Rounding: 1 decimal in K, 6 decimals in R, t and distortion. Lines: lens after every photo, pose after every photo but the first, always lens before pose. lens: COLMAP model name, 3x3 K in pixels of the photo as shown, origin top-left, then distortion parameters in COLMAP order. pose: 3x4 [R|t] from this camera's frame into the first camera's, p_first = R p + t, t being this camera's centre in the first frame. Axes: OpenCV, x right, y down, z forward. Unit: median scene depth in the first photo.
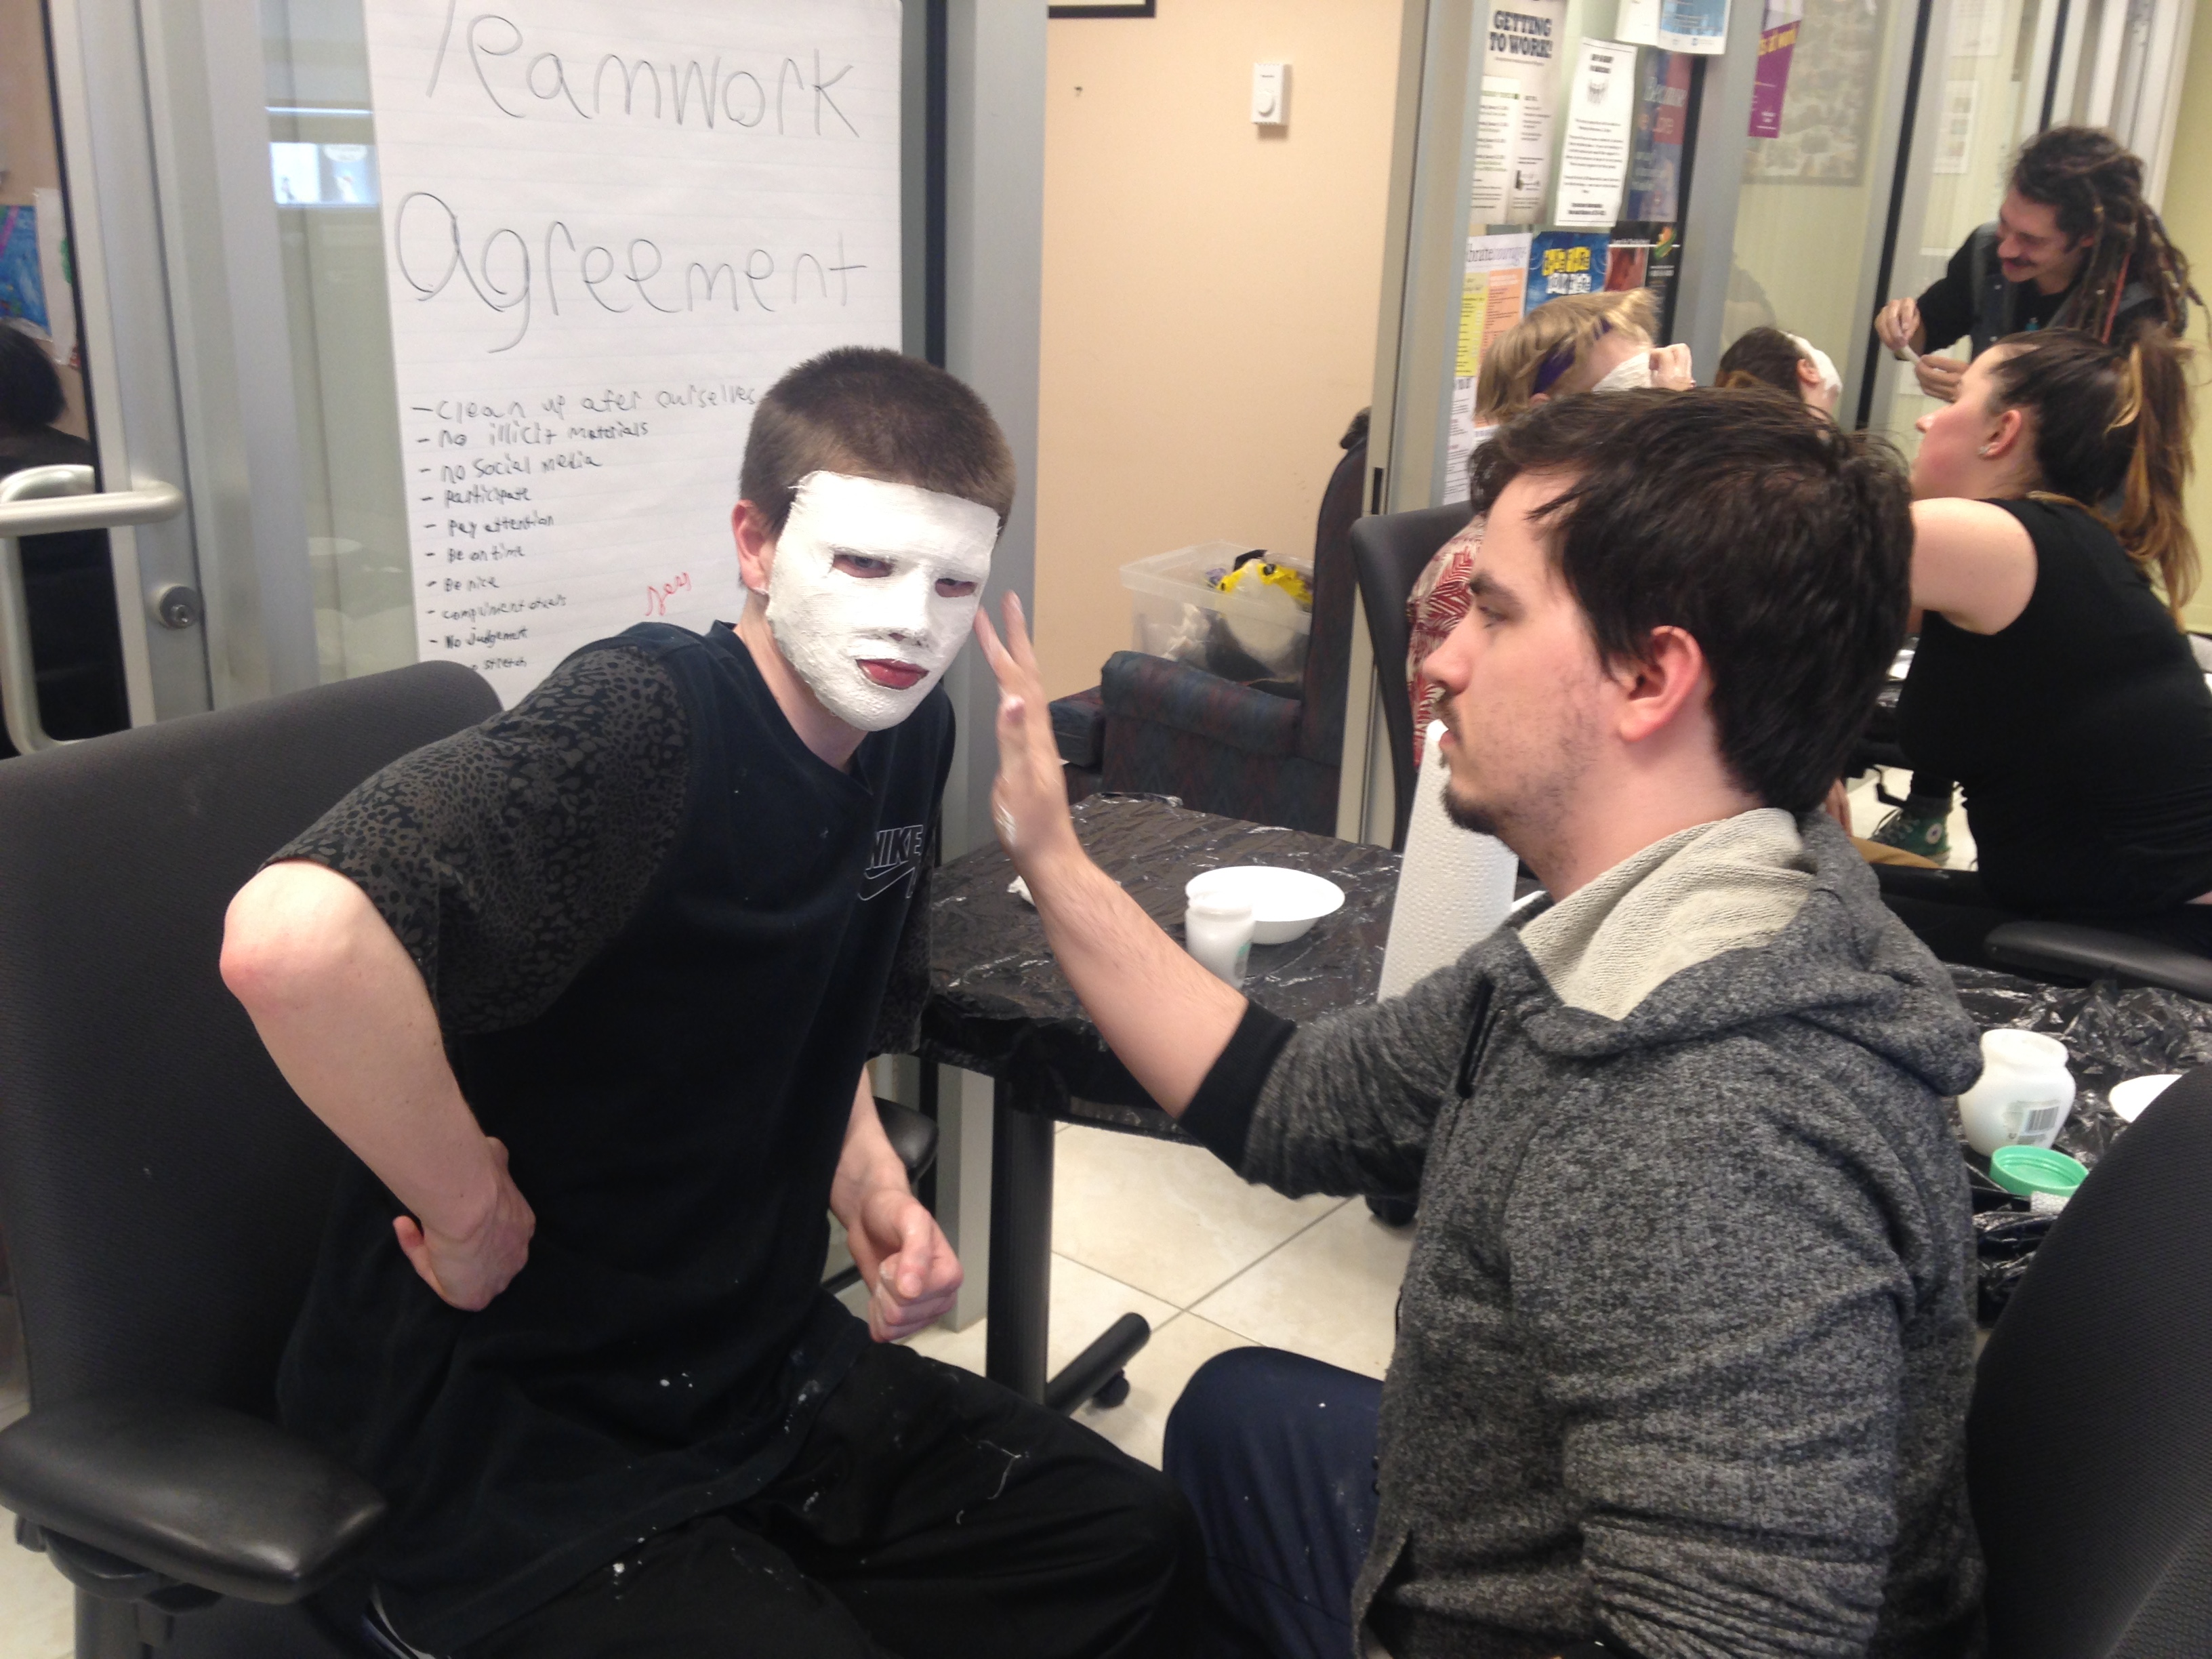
lens RADIAL K [[2059.1, 0, 1106.0], [0, 2059.1, 829.5], [0, 0, 1]] dist [0.224713, -0.346235]
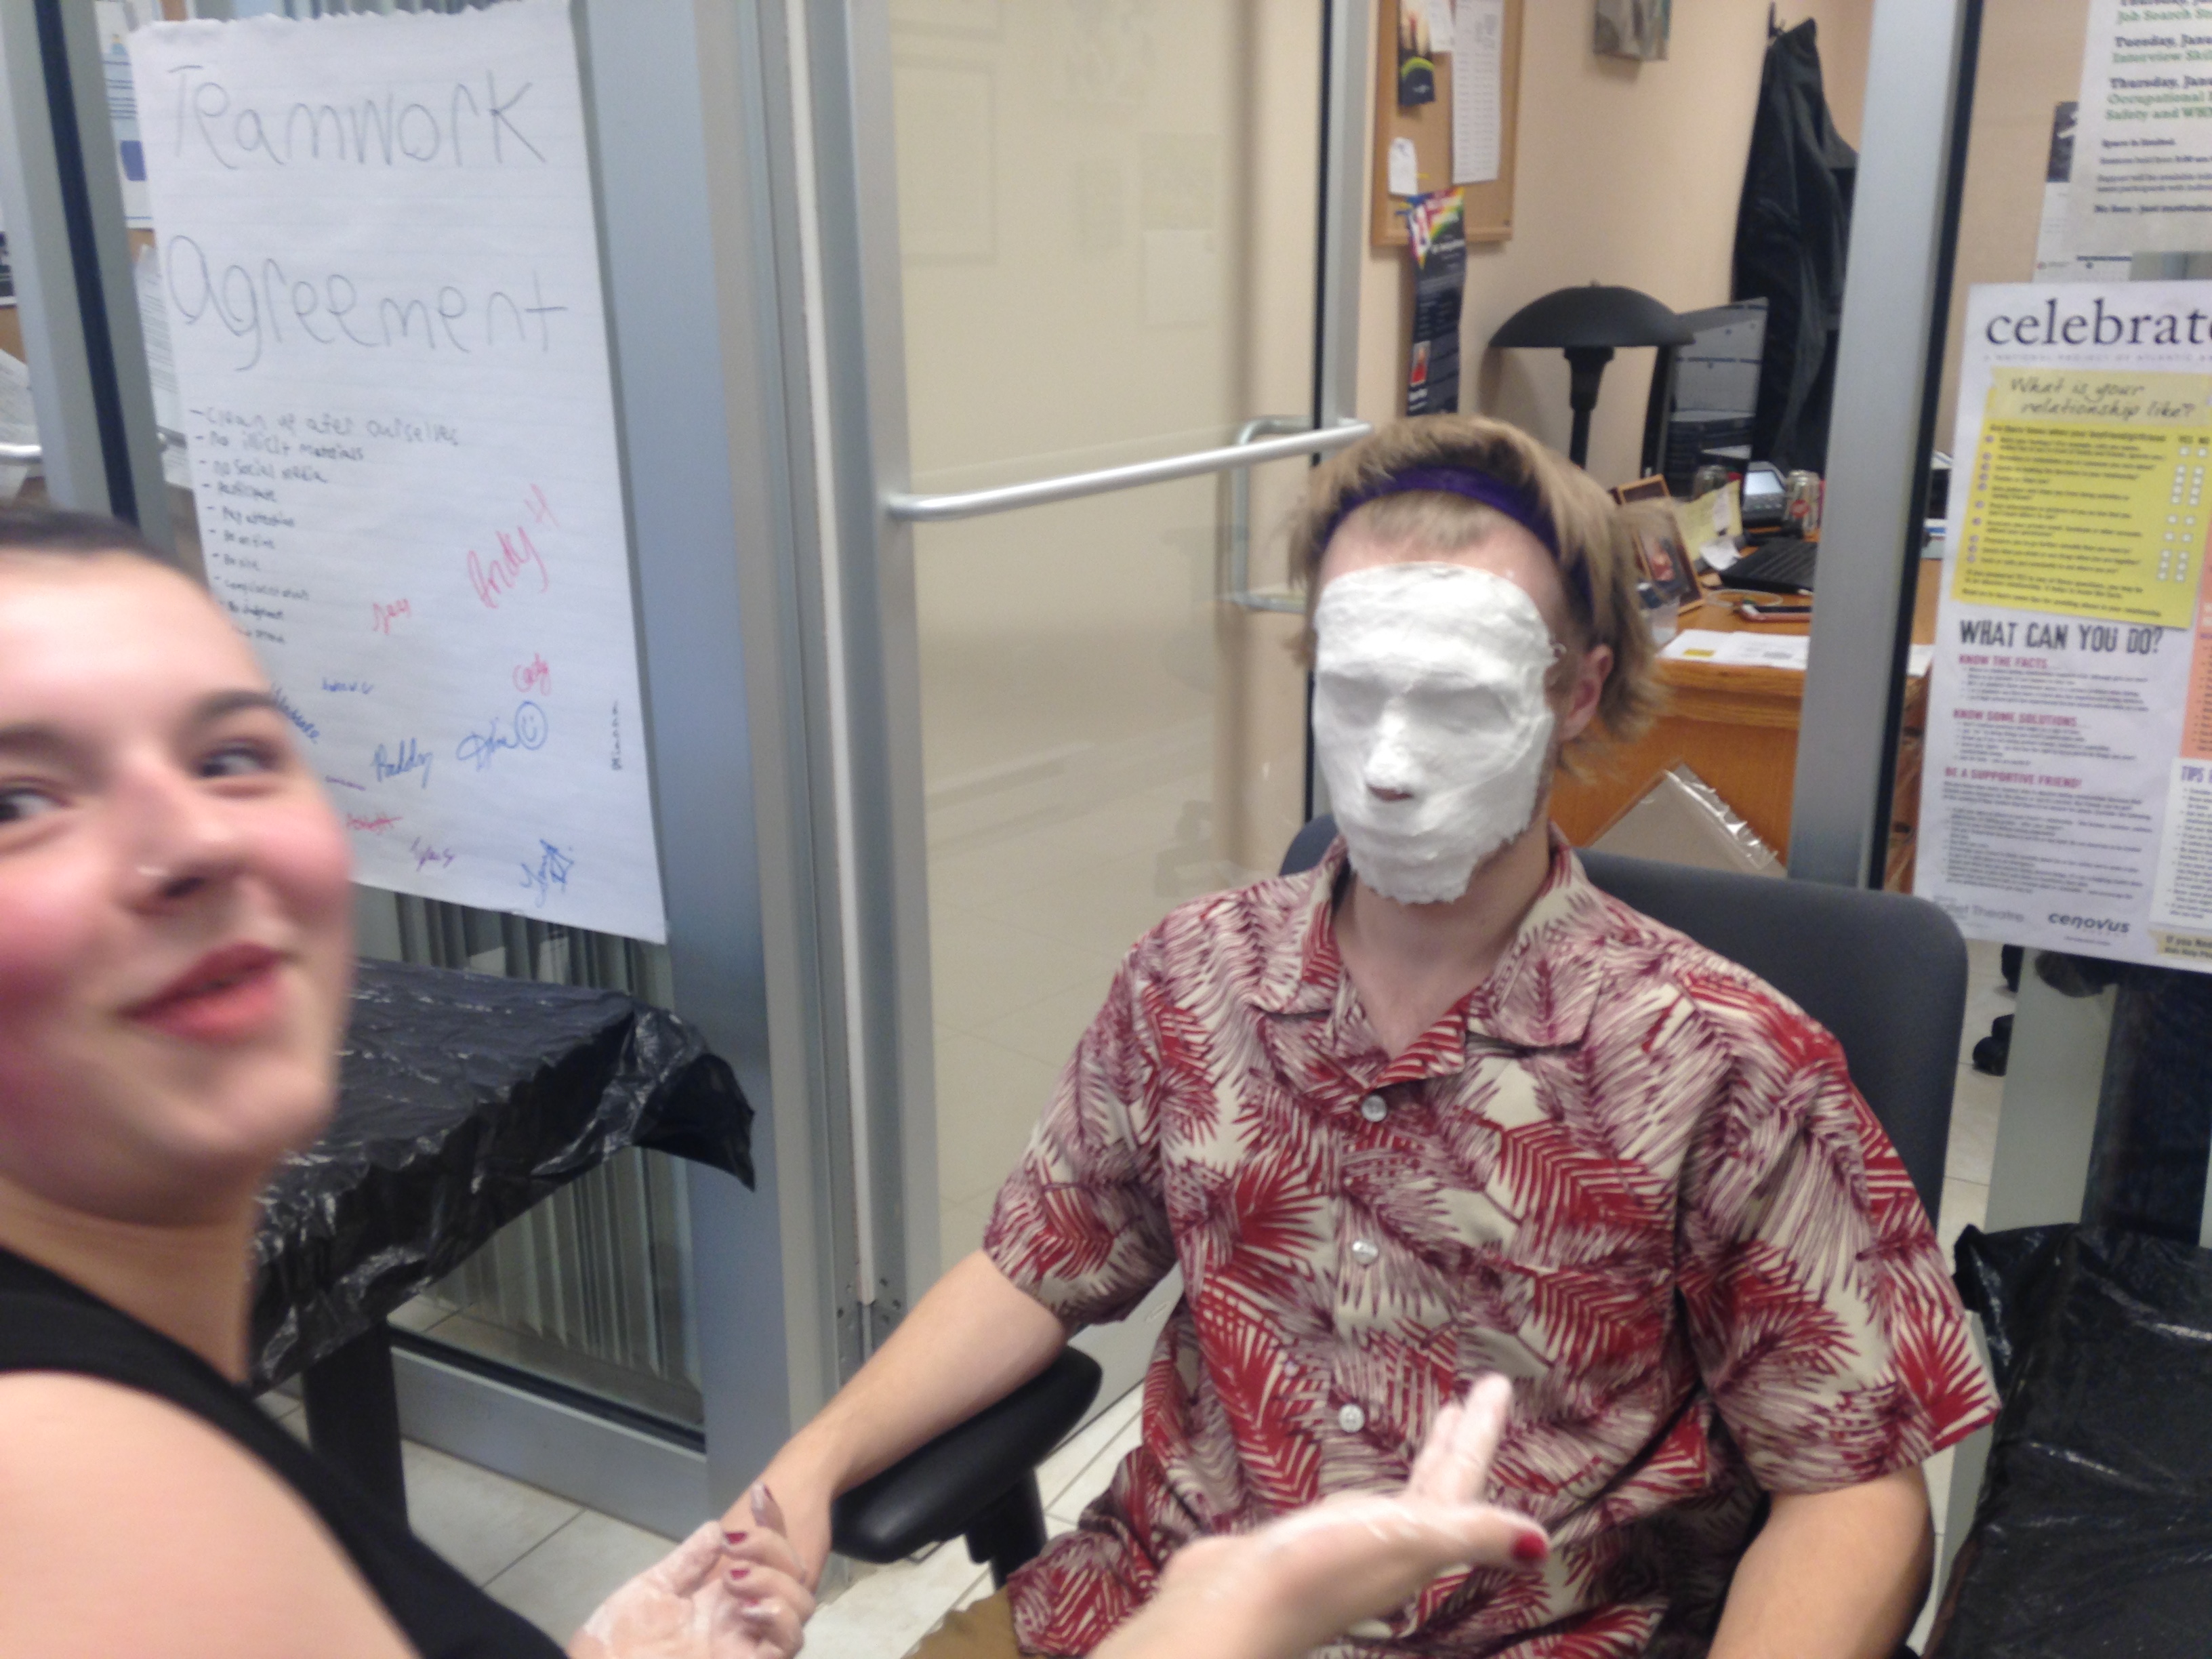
lens RADIAL K [[2059.1, 0, 1106.0], [0, 2059.1, 829.5], [0, 0, 1]] dist [0.224713, -0.346235]
pose [[0.121254, 0.255780, -0.959101, 0.880860], [-0.273654, 0.937400, 0.215396, -0.343369], [0.954155, 0.236344, 0.183658, 1.199517]]
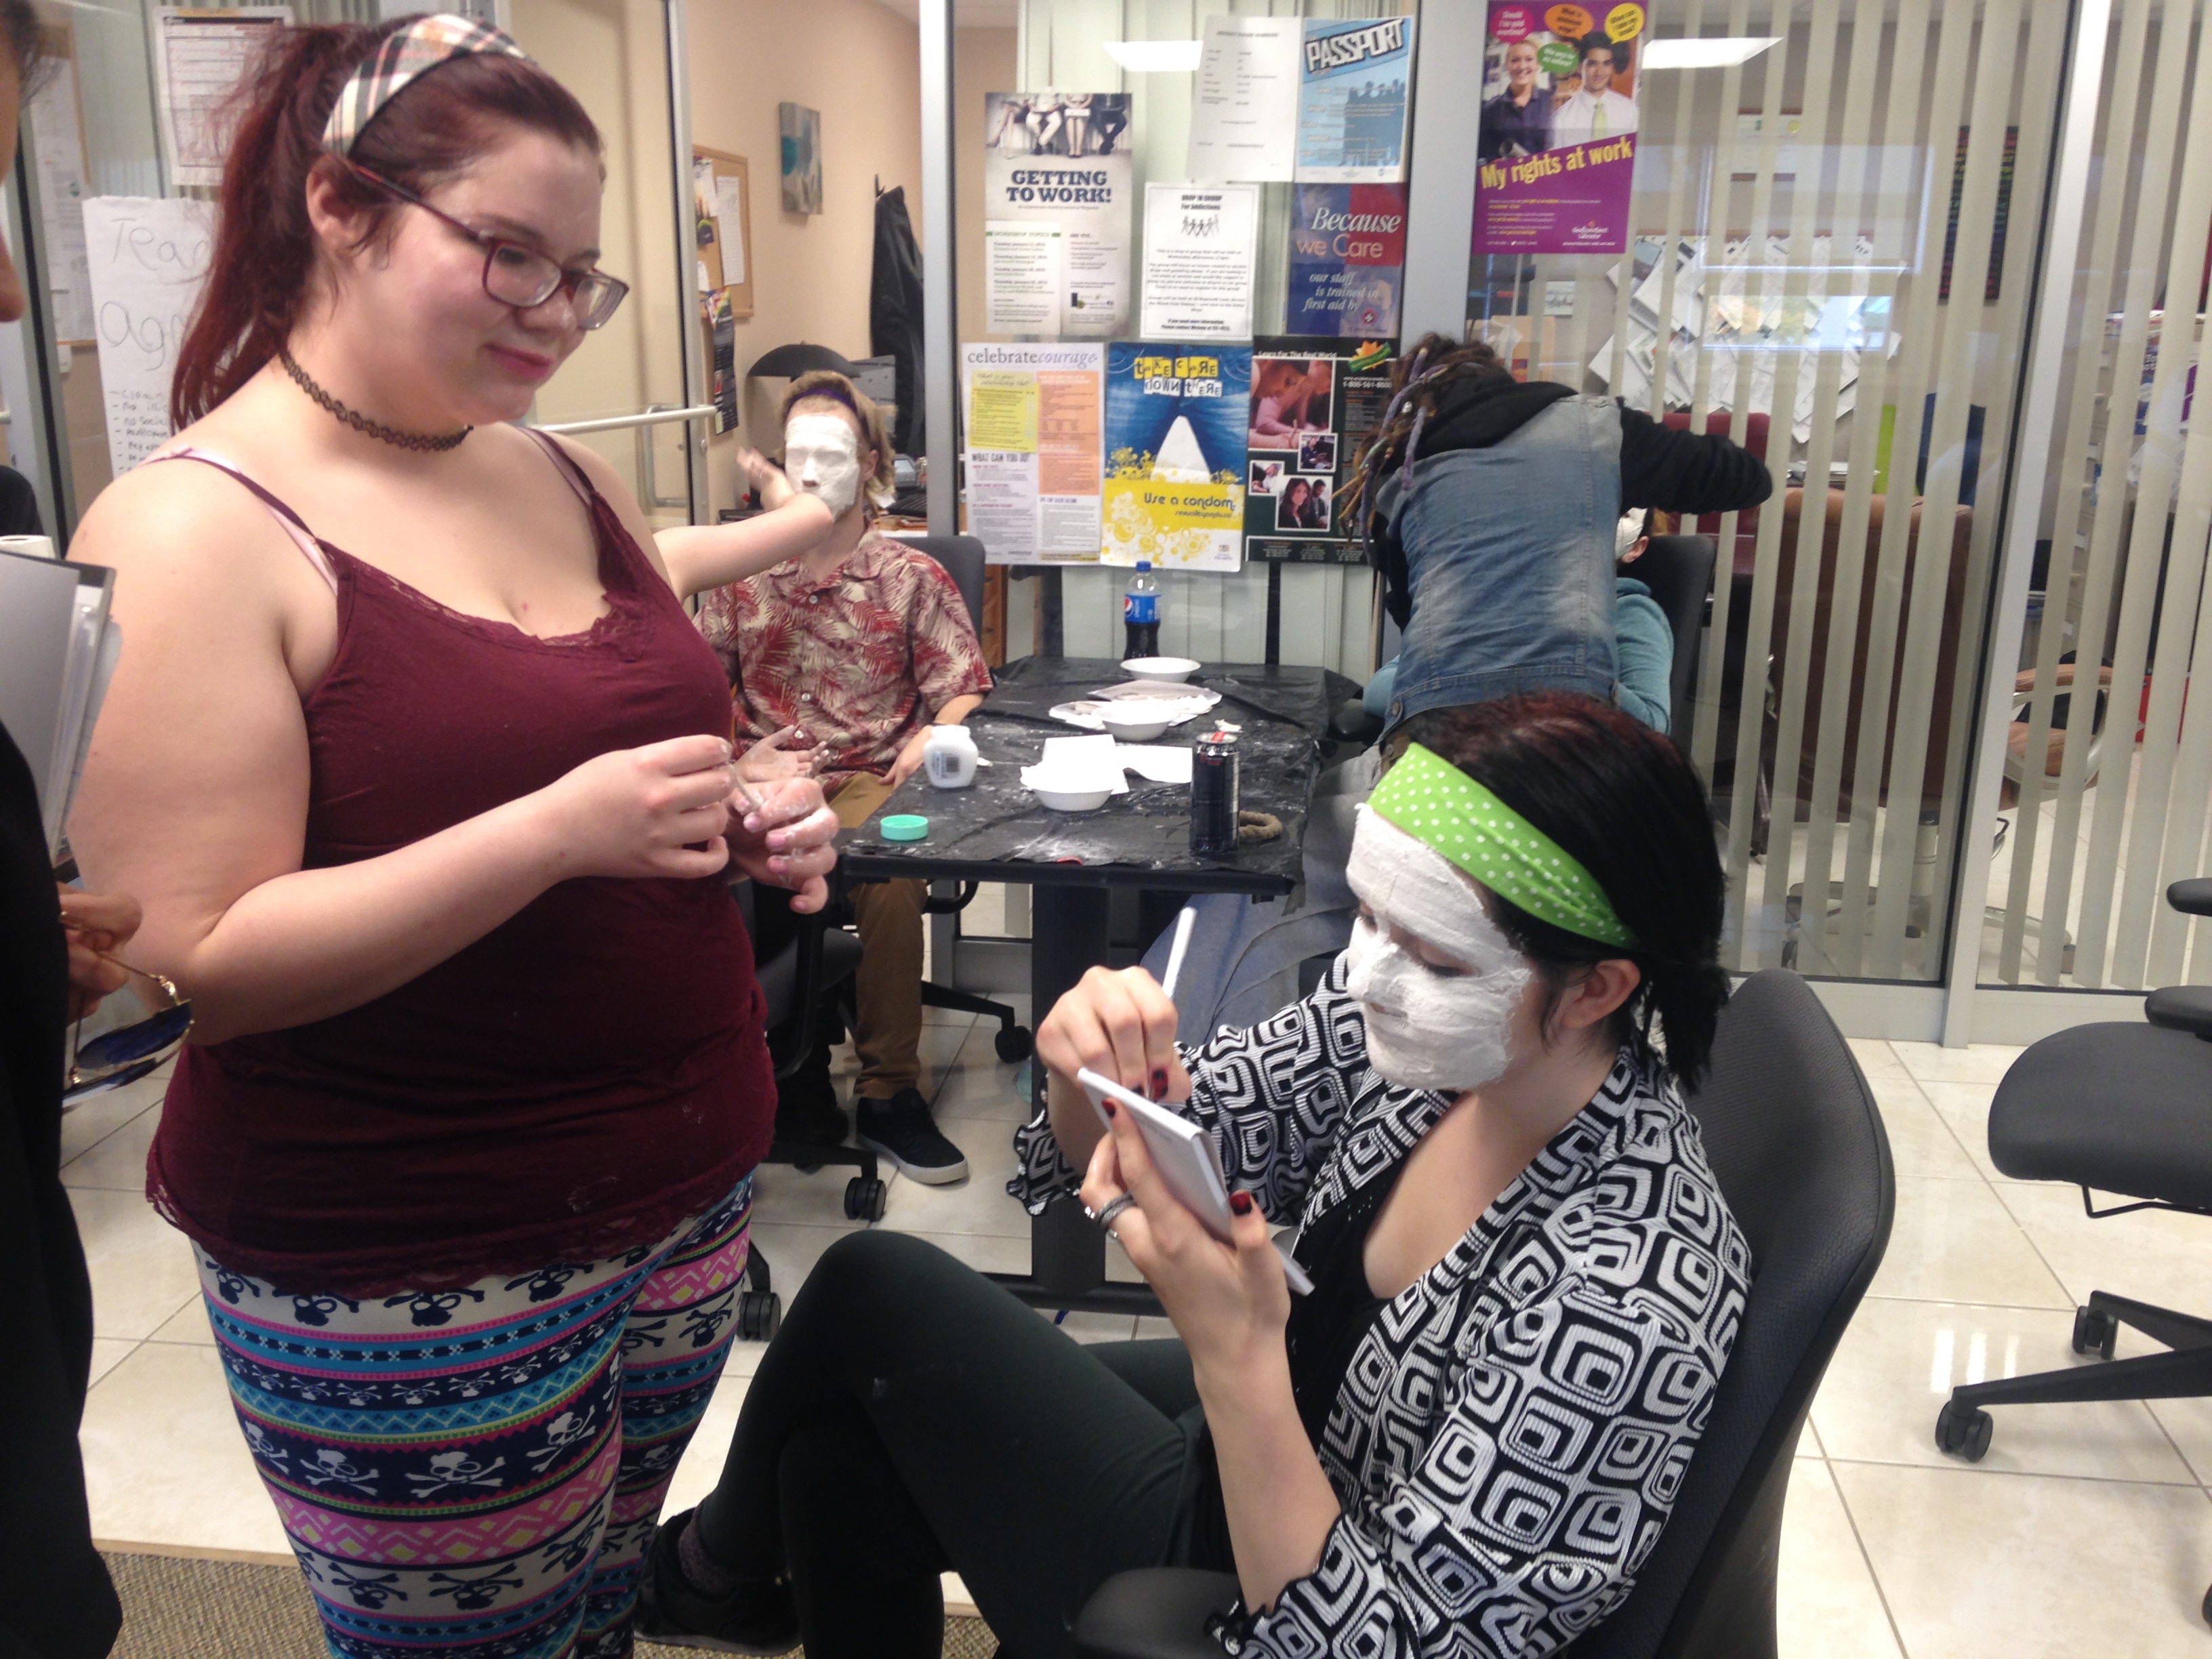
lens RADIAL K [[2059.1, 0, 1106.0], [0, 2059.1, 829.5], [0, 0, 1]] dist [0.224713, -0.346235]
pose [[0.496331, 0.203058, -0.844051, 2.088902], [-0.250068, 0.964491, 0.084984, -0.187107], [0.831337, 0.168890, 0.529485, 0.670073]]
